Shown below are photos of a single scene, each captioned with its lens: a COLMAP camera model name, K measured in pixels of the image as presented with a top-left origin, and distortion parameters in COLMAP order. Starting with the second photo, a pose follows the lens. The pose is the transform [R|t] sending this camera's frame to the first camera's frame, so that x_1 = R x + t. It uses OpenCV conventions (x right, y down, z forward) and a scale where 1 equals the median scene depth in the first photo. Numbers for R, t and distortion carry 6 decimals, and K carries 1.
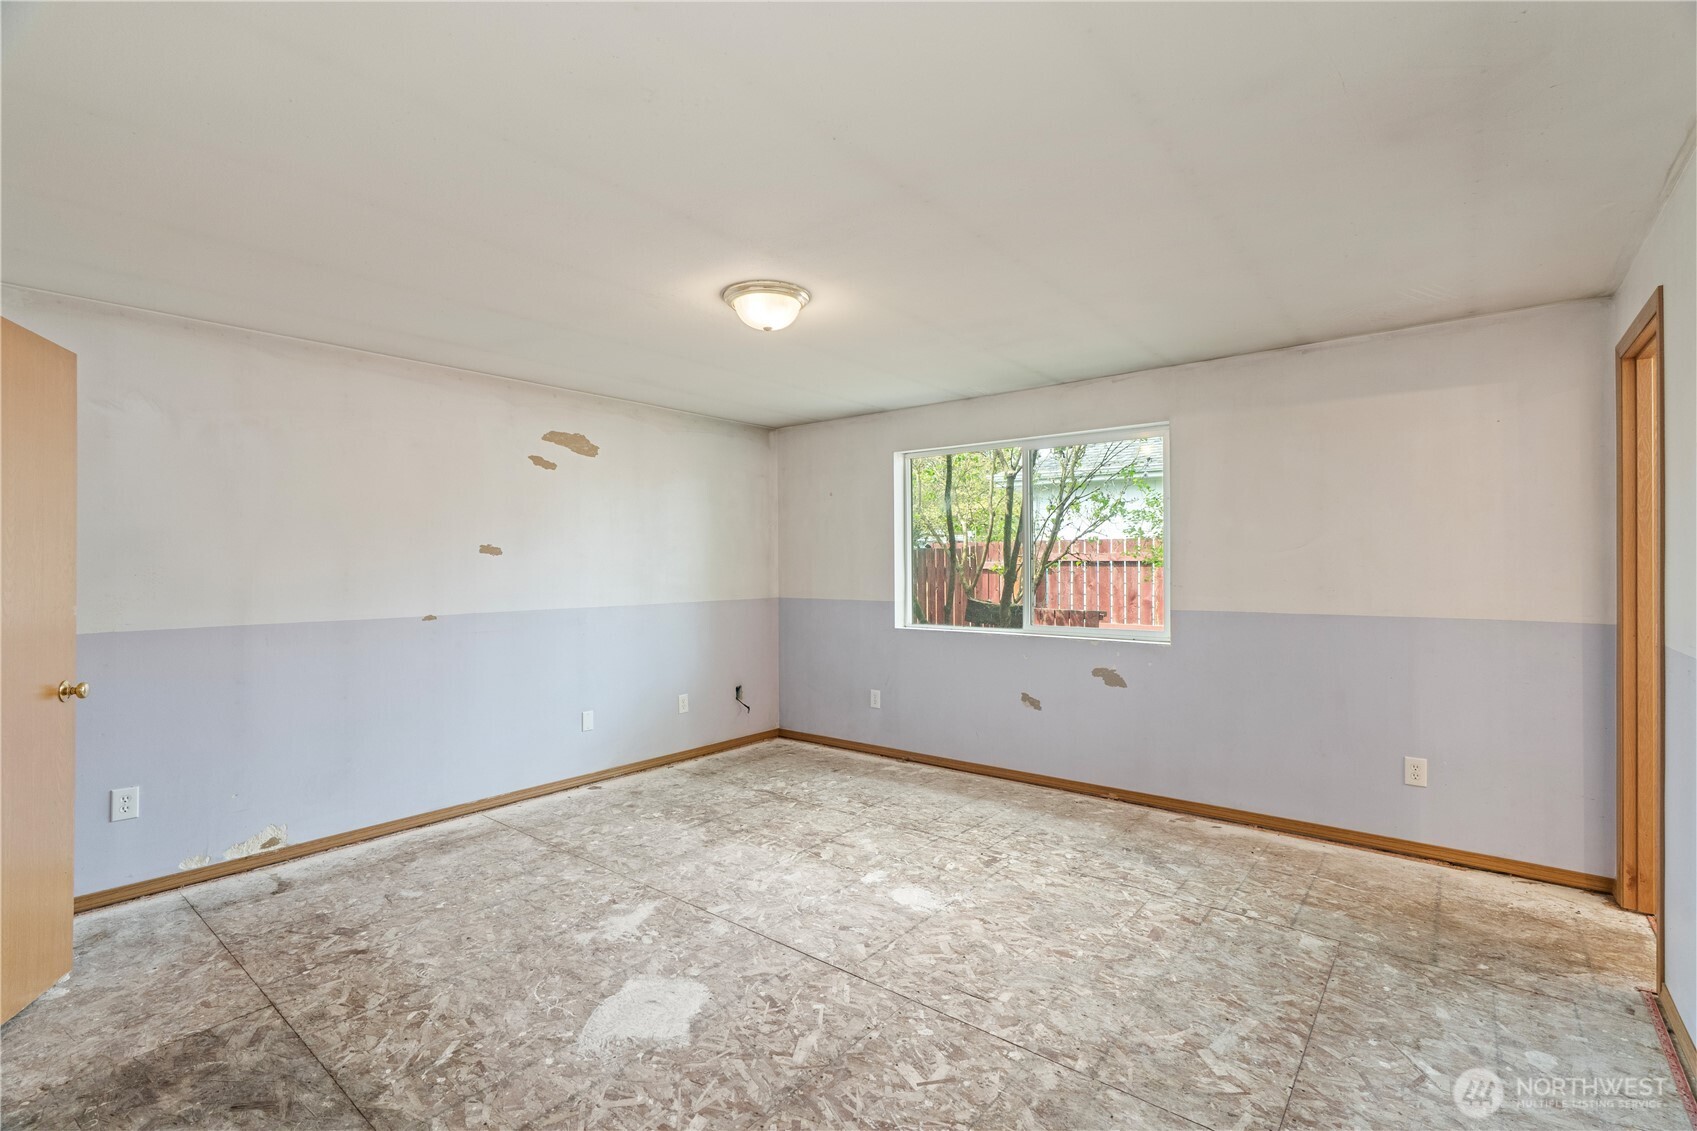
lens RADIAL K [[763.0, 0, 849.3], [0, 763.0, 565.8], [0, 0, 1]] dist [-0.008149, 0.003131]
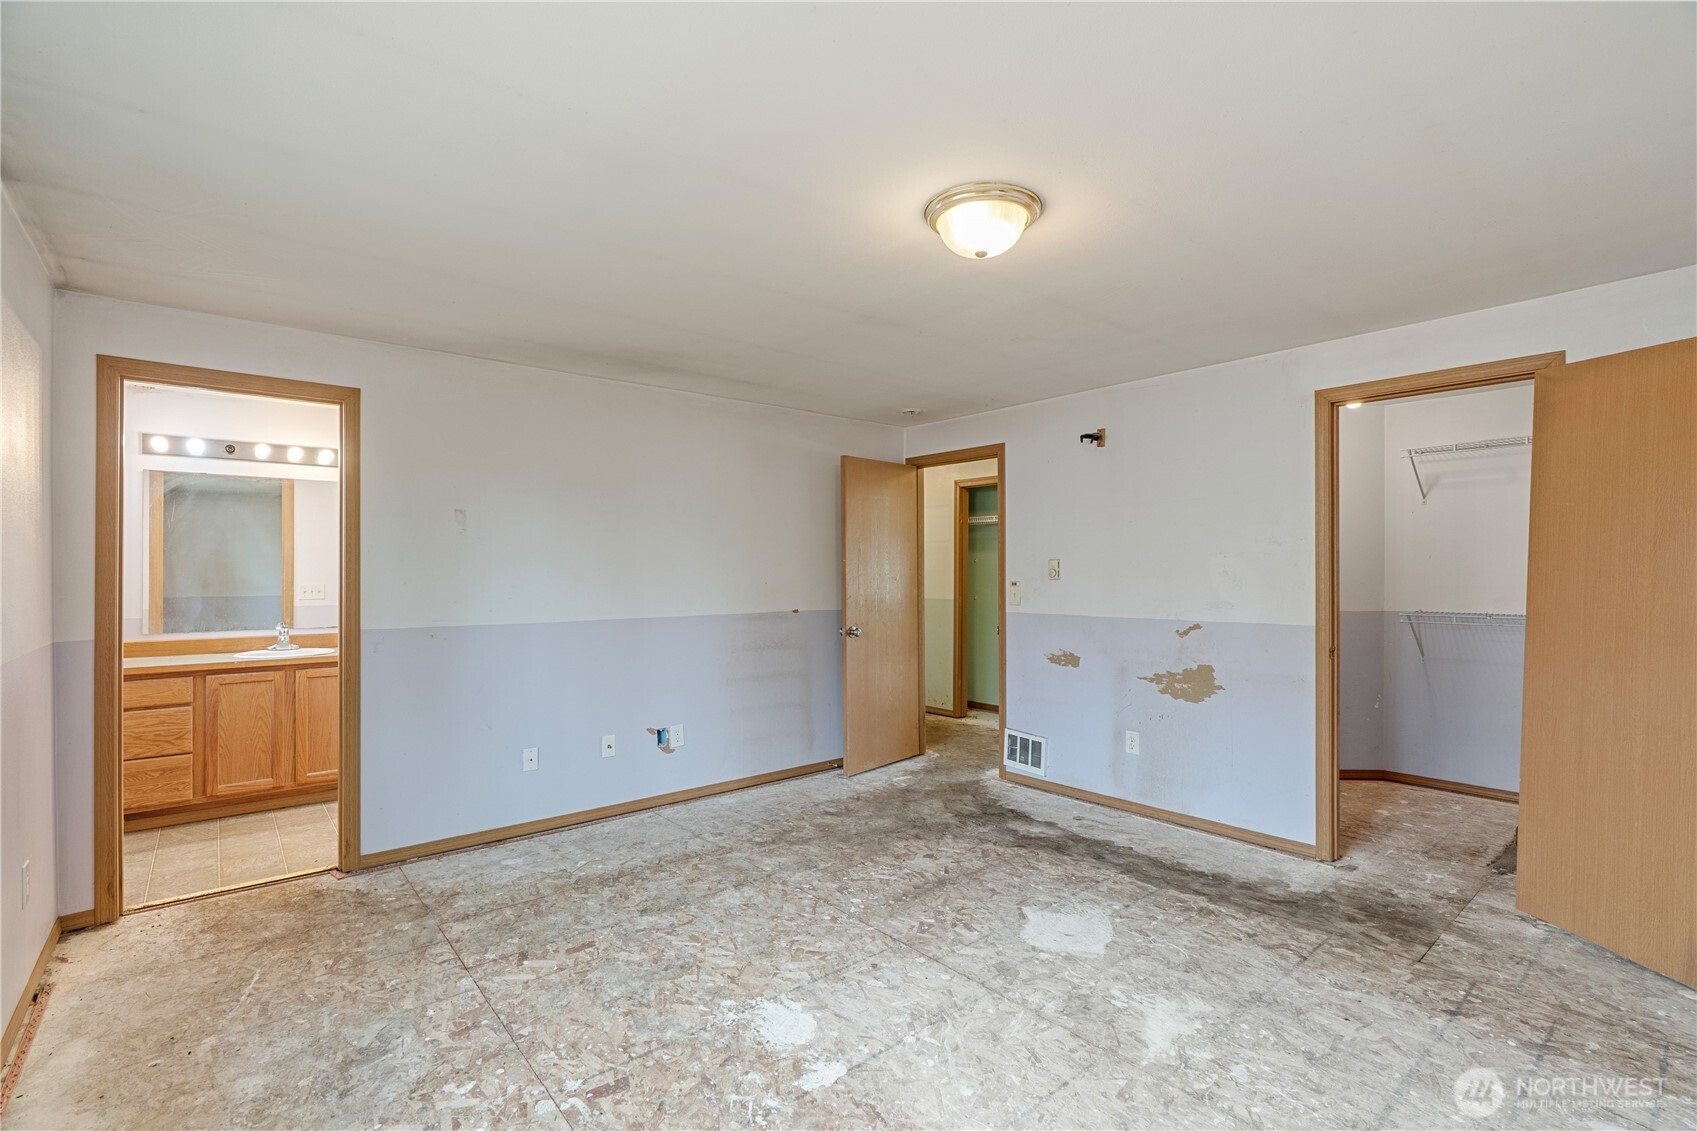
lens RADIAL K [[763.0, 0, 847.6], [0, 763.0, 569.2], [0, 0, 1]] dist [-0.008149, 0.003131]
pose [[-0.981581, 0.007412, 0.190904, -0.133802], [0.006855, 0.999970, -0.003577, -0.000682], [-0.190925, -0.002203, -0.981602, 1.992395]]
